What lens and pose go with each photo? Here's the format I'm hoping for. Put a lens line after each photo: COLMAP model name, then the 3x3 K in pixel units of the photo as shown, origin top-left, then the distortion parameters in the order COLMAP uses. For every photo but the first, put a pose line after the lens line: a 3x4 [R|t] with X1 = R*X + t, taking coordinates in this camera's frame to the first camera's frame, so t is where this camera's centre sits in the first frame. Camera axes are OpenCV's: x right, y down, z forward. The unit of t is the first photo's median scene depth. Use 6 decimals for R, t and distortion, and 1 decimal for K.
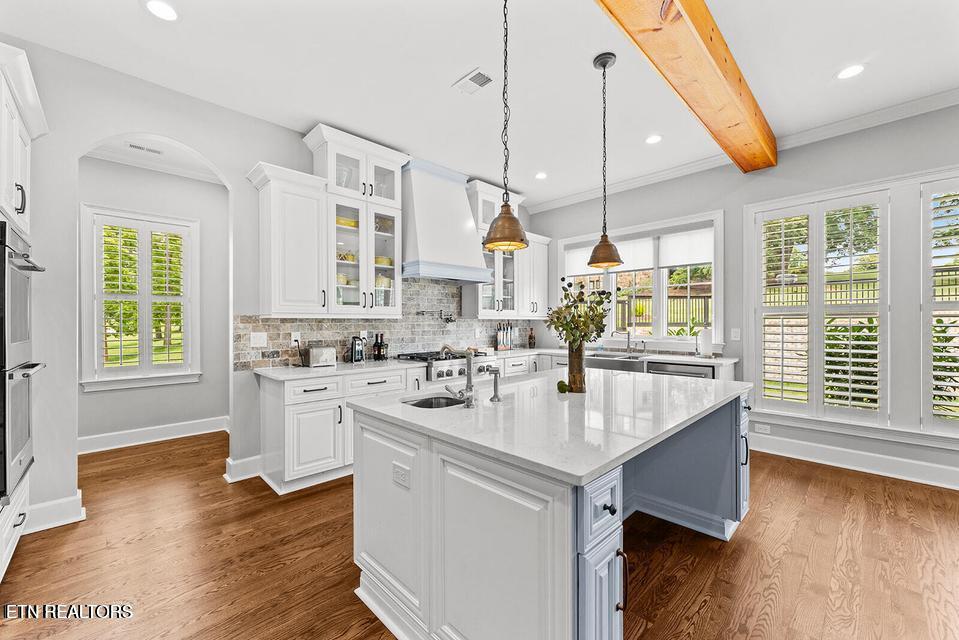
lens RADIAL K [[383.5, 0, 480.0], [0, 383.5, 321.0], [0, 0, 1]] dist [0.001075, -0.000560]
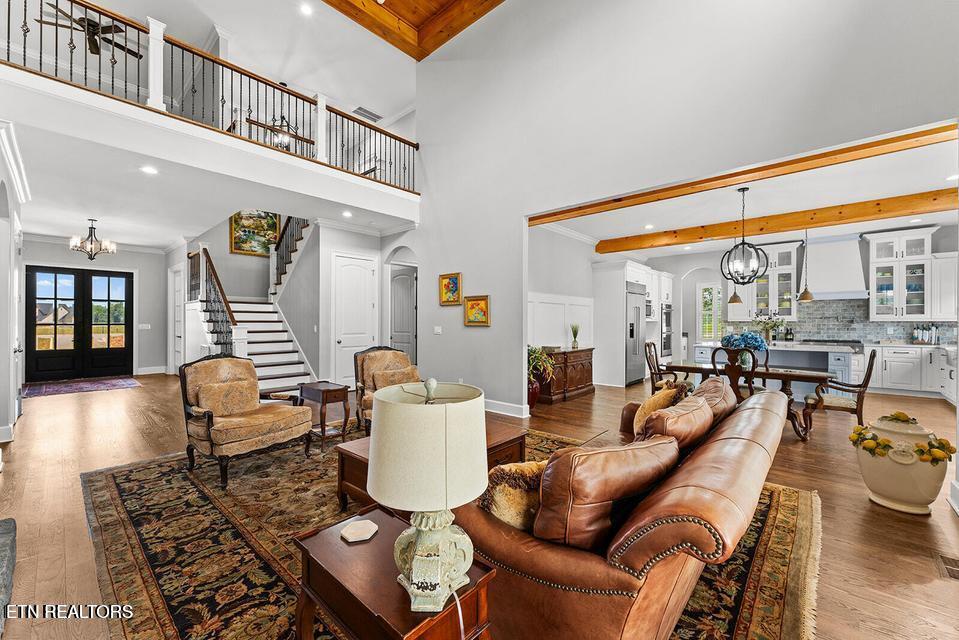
lens RADIAL K [[383.5, 0, 479.5], [0, 383.5, 322.0], [0, 0, 1]] dist [0.001075, -0.000560]
pose [[0.070127, 0.001492, -0.997537, 1.648583], [-0.005210, 0.999986, 0.001130, 0.005849], [0.997524, 0.005118, 0.070134, -0.809875]]
